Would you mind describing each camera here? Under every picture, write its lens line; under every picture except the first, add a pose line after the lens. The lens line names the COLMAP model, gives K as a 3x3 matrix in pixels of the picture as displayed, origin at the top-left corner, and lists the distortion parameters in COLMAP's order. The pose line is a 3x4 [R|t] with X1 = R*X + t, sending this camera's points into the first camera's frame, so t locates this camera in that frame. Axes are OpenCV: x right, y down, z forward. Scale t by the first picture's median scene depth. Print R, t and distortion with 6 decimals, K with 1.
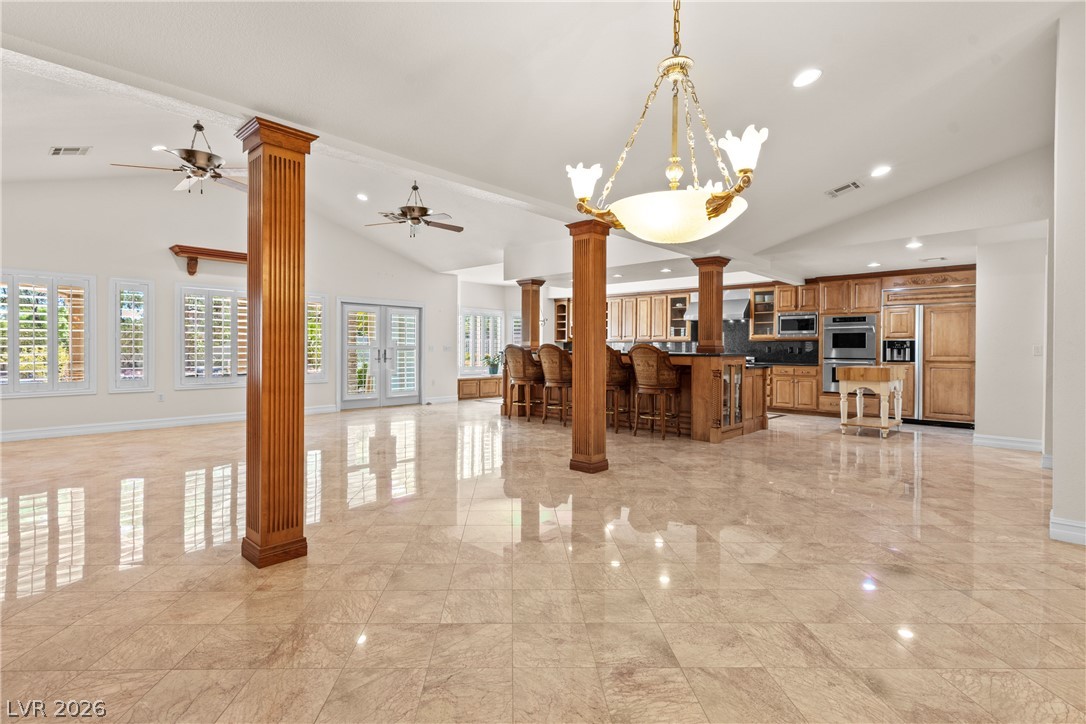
lens RADIAL K [[531.7, 0, 515.0], [0, 531.7, 359.2], [0, 0, 1]] dist [0.003596, 0.000410]
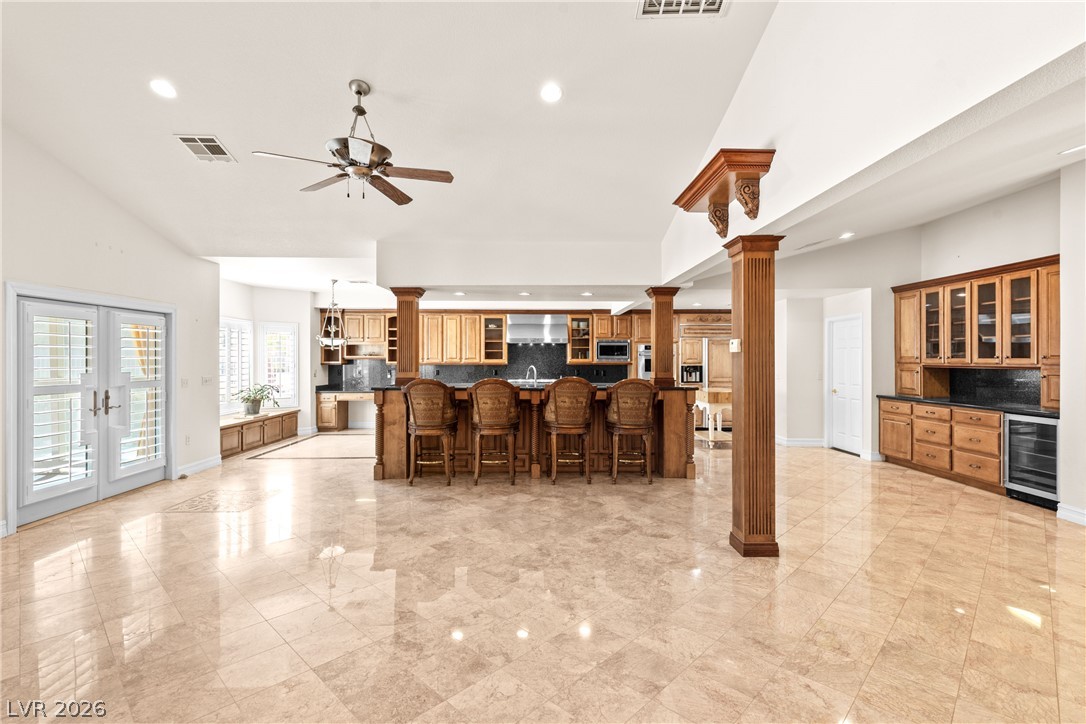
lens RADIAL K [[507.2, 0, 543.0], [0, 507.2, 362.0], [0, 0, 1]] dist [0.003359, 0.000404]
pose [[0.699841, -0.009498, 0.714236, -0.326566], [0.017810, 0.999833, -0.004155, -0.039389], [-0.714077, 0.015629, 0.699893, 0.369218]]
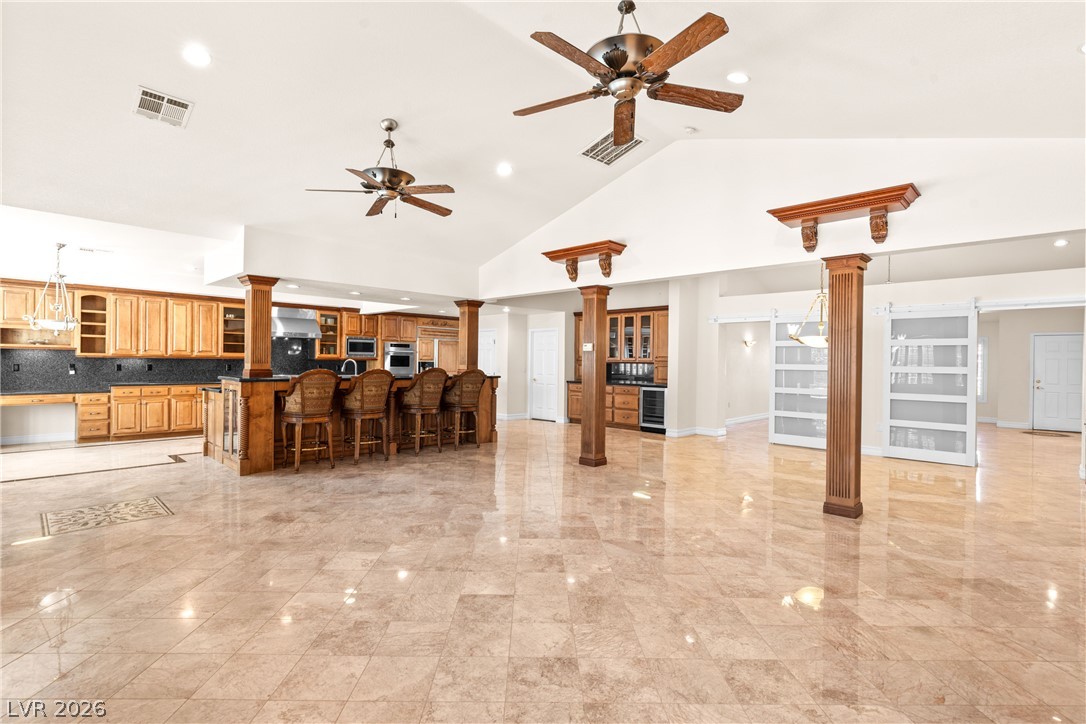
lens RADIAL K [[519.6, 0, 543.0], [0, 519.6, 362.0], [0, 0, 1]] dist [-0.001822, -0.000122]
pose [[-0.009936, -0.004913, 0.999939, -0.640274], [0.007006, 0.999963, 0.004983, -0.034521], [-0.999926, 0.007056, -0.009901, 0.608779]]
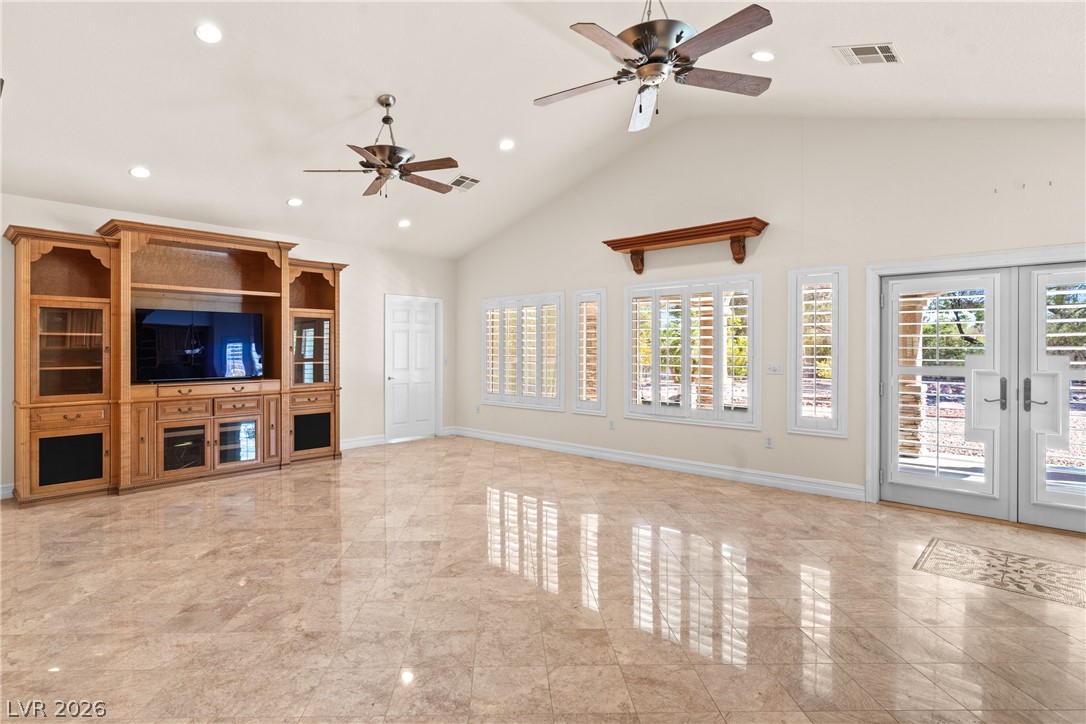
lens RADIAL K [[553.7, 0, 502.8], [0, 553.7, 350.8], [0, 0, 1]] dist [-0.017257, 0.000478]
pose [[-0.005755, -0.001577, -0.999982, 0.172621], [-0.021446, 0.999769, -0.001453, -0.032342], [0.999753, 0.021437, -0.005787, 0.668477]]
